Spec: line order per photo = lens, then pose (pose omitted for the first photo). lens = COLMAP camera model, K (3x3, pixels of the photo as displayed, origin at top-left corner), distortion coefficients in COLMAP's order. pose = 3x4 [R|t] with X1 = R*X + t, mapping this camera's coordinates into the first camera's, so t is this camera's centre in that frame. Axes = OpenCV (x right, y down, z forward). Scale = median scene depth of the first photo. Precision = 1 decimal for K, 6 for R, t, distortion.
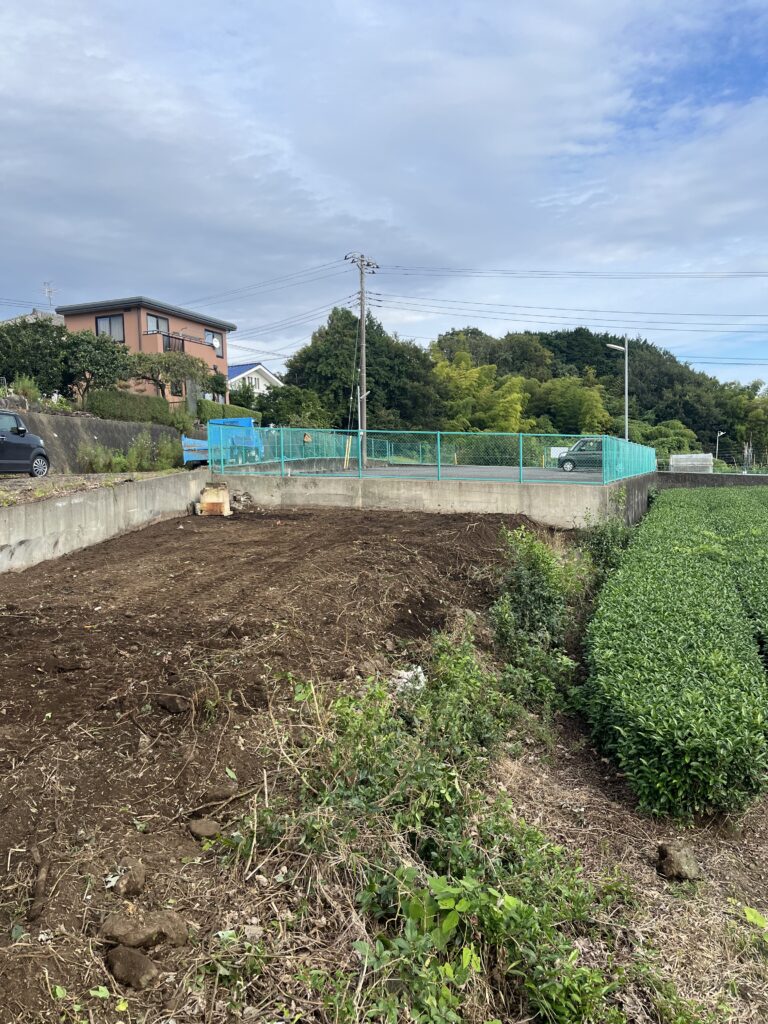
lens RADIAL K [[793.6, 0, 383.9], [0, 793.6, 538.2], [0, 0, 1]] dist [0.051638, -0.069428]
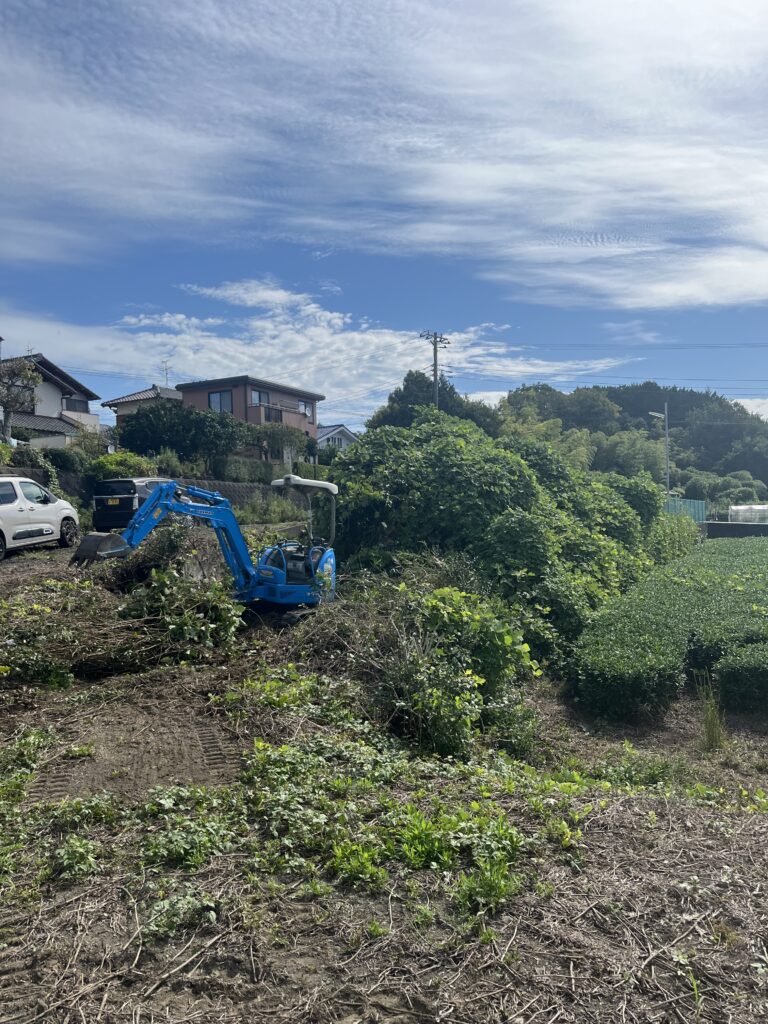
lens RADIAL K [[793.6, 0, 383.9], [0, 793.6, 538.2], [0, 0, 1]] dist [0.051638, -0.069428]
pose [[0.995852, -0.000632, -0.090984, 0.001057], [-0.005072, 0.998035, -0.062454, 0.003568], [0.090845, 0.062657, 0.993892, -0.050769]]
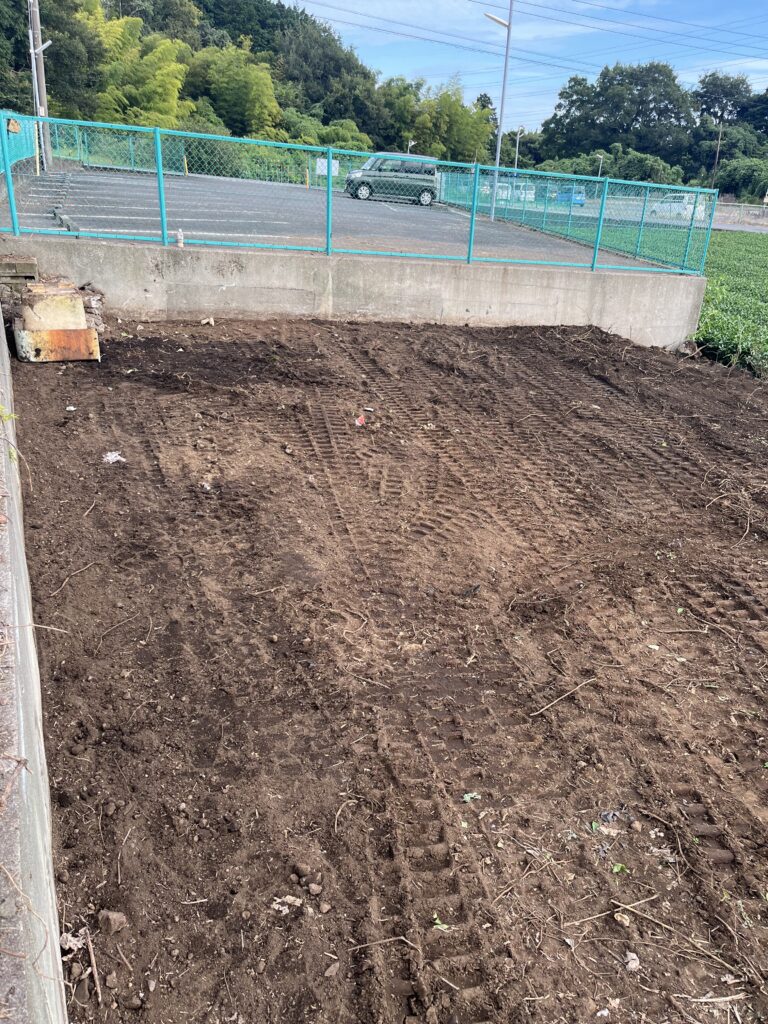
lens RADIAL K [[793.6, 0, 383.9], [0, 793.6, 538.2], [0, 0, 1]] dist [0.051638, -0.069428]
pose [[0.893950, -0.134090, 0.427637, -0.046108], [-0.021934, 0.939958, 0.340585, -0.015528], [-0.447630, -0.313846, 0.837334, 0.098719]]
